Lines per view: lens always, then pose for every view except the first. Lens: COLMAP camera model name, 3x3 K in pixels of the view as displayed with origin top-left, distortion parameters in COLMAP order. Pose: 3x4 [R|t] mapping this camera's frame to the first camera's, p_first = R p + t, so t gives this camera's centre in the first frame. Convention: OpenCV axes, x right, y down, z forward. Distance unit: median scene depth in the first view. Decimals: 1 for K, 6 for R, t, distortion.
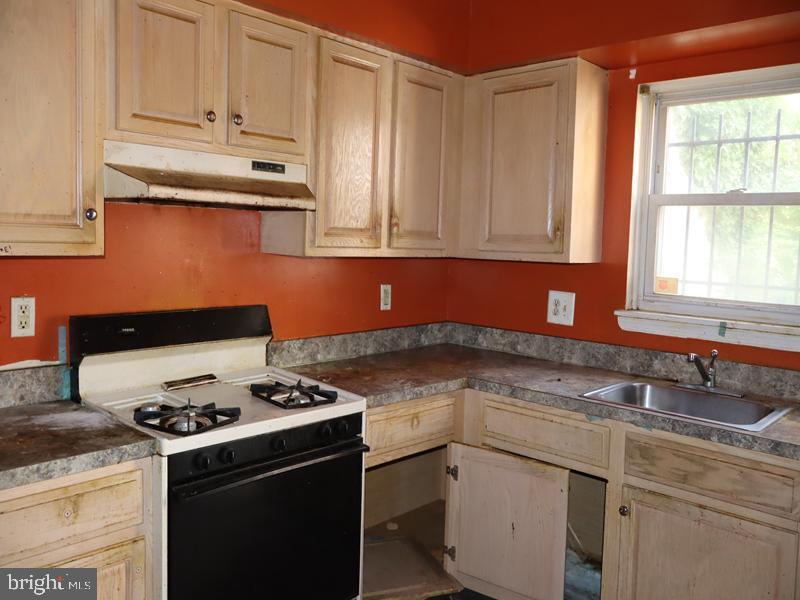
lens RADIAL K [[671.3, 0, 399.0], [0, 671.3, 276.9], [0, 0, 1]] dist [-0.004739, 0.007703]
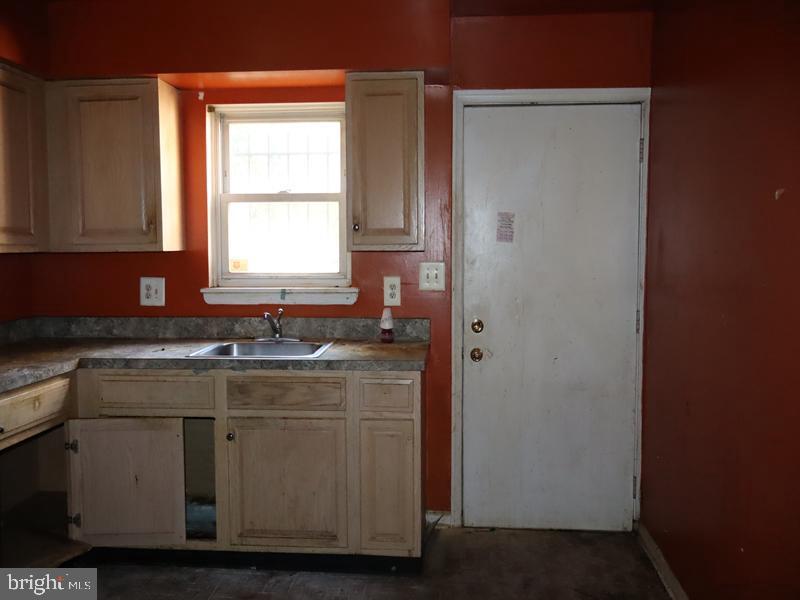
lens RADIAL K [[671.3, 0, 399.0], [0, 671.3, 276.9], [0, 0, 1]] dist [-0.004739, 0.007703]
pose [[0.781635, -0.069501, 0.619851, -0.160795], [0.068279, 0.997335, 0.025726, 0.023274], [-0.619987, 0.022214, 0.784297, -0.191513]]
